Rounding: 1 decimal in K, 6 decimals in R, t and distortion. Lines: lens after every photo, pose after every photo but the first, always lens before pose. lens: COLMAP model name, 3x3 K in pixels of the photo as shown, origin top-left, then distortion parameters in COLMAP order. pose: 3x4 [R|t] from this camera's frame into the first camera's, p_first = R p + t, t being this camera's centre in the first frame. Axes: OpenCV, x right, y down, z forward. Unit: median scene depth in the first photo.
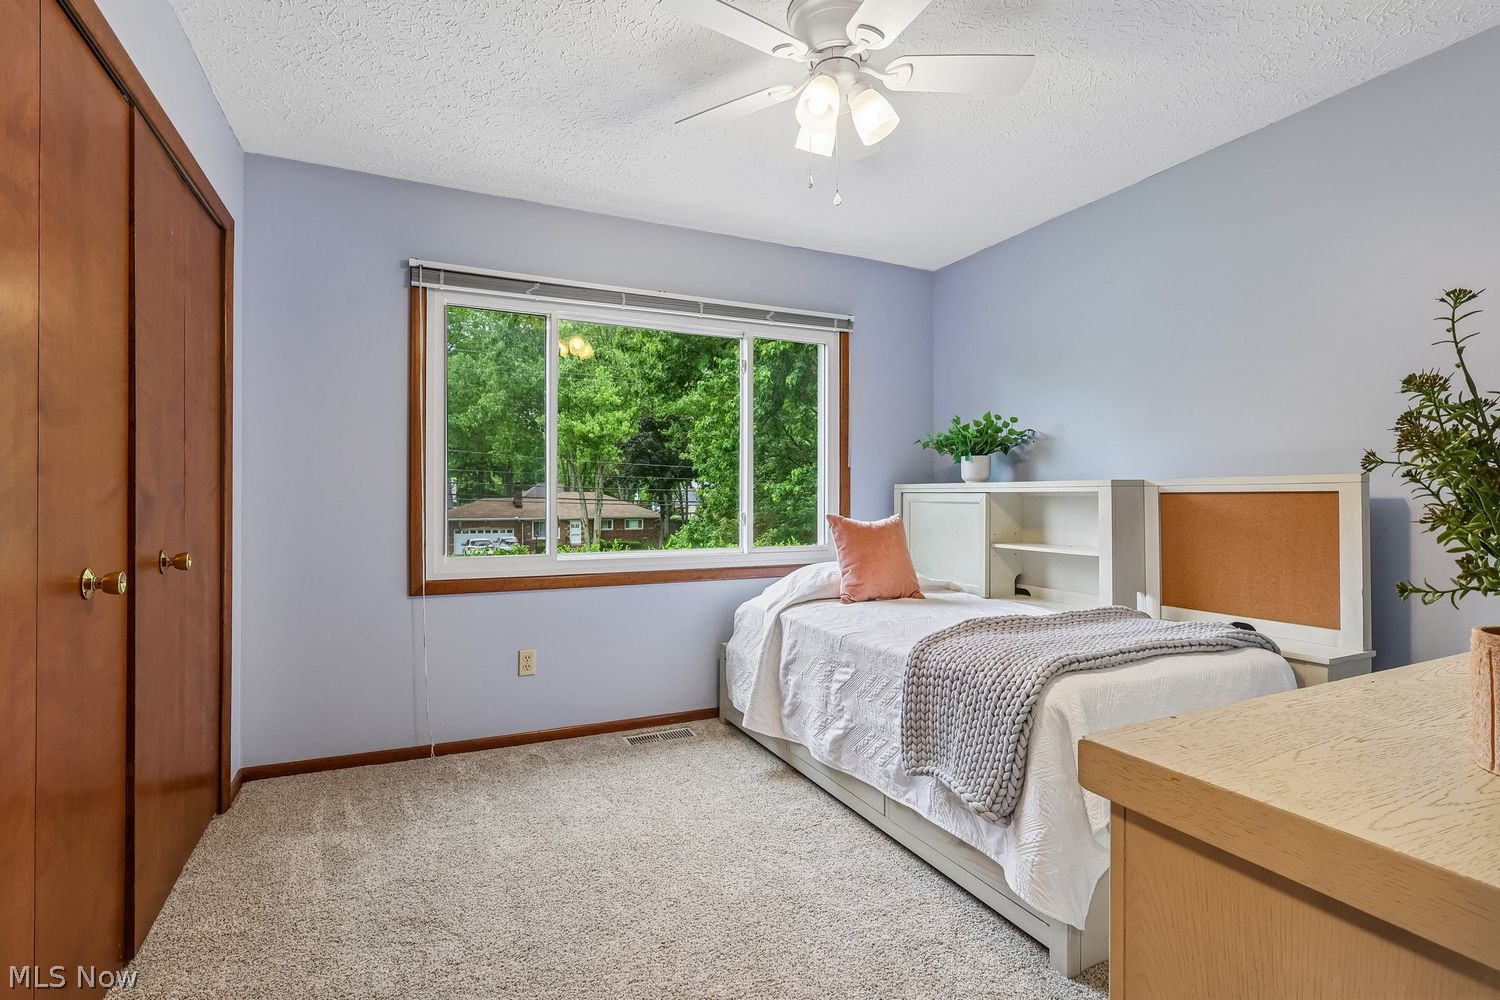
lens RADIAL K [[704.1, 0, 740.5], [0, 704.1, 491.2], [0, 0, 1]] dist [-0.001706, -0.000010]
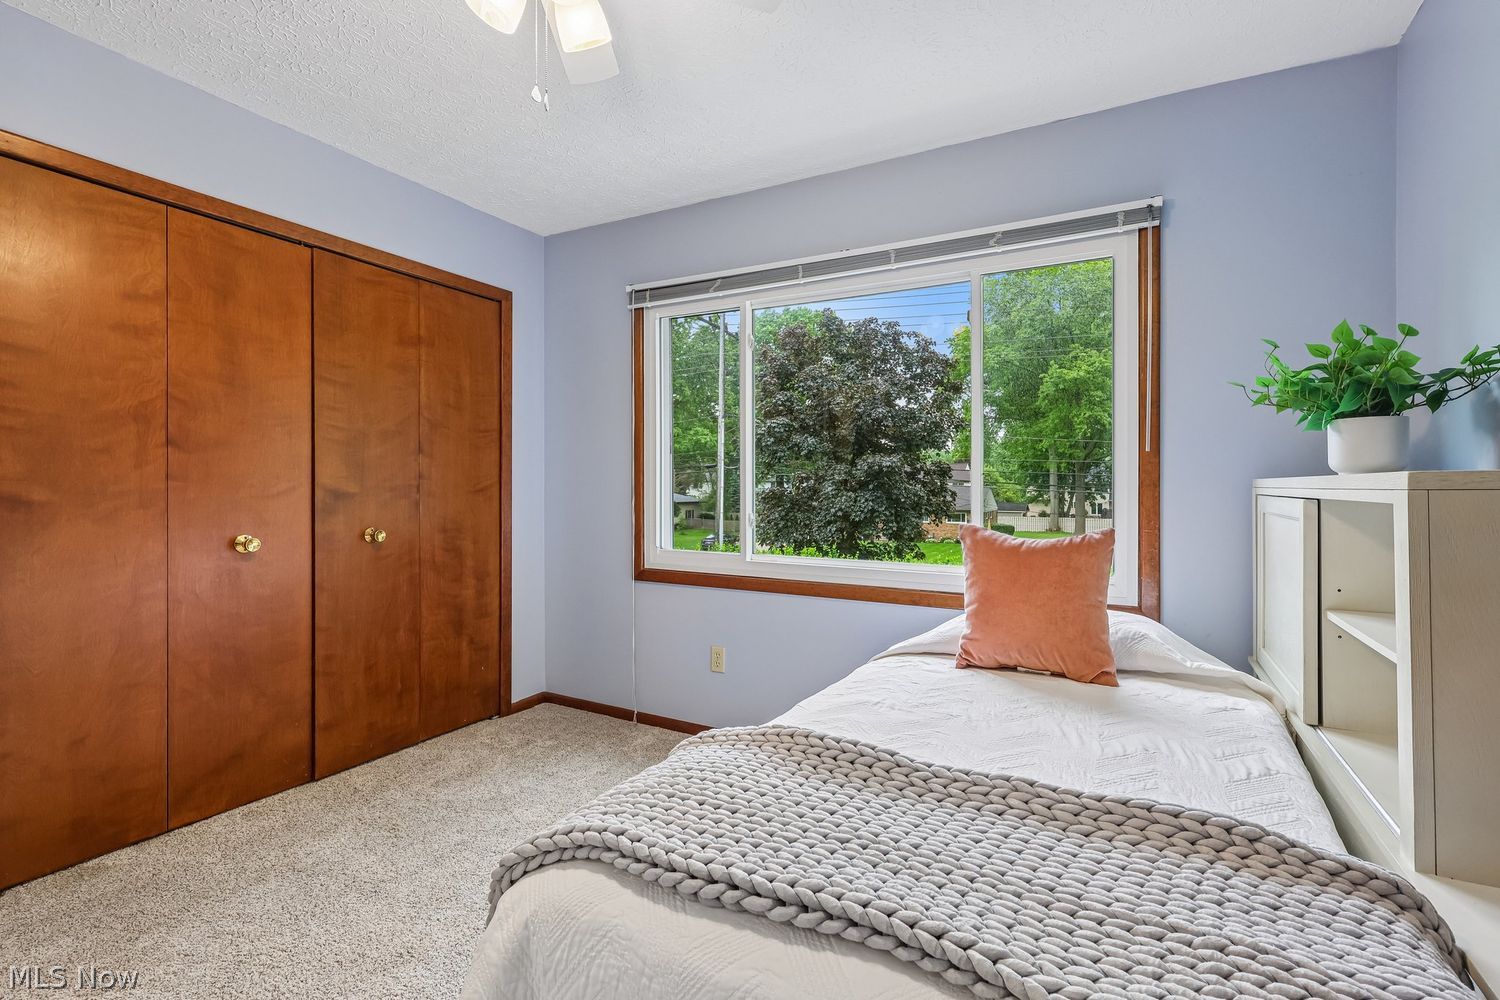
lens RADIAL K [[704.1, 0, 740.5], [0, 704.1, 491.2], [0, 0, 1]] dist [-0.001706, -0.000010]
pose [[0.589212, 0.008978, -0.807928, 0.460856], [0.002296, 0.999916, 0.012785, -0.008341], [0.807975, -0.009388, 0.589142, 0.381099]]
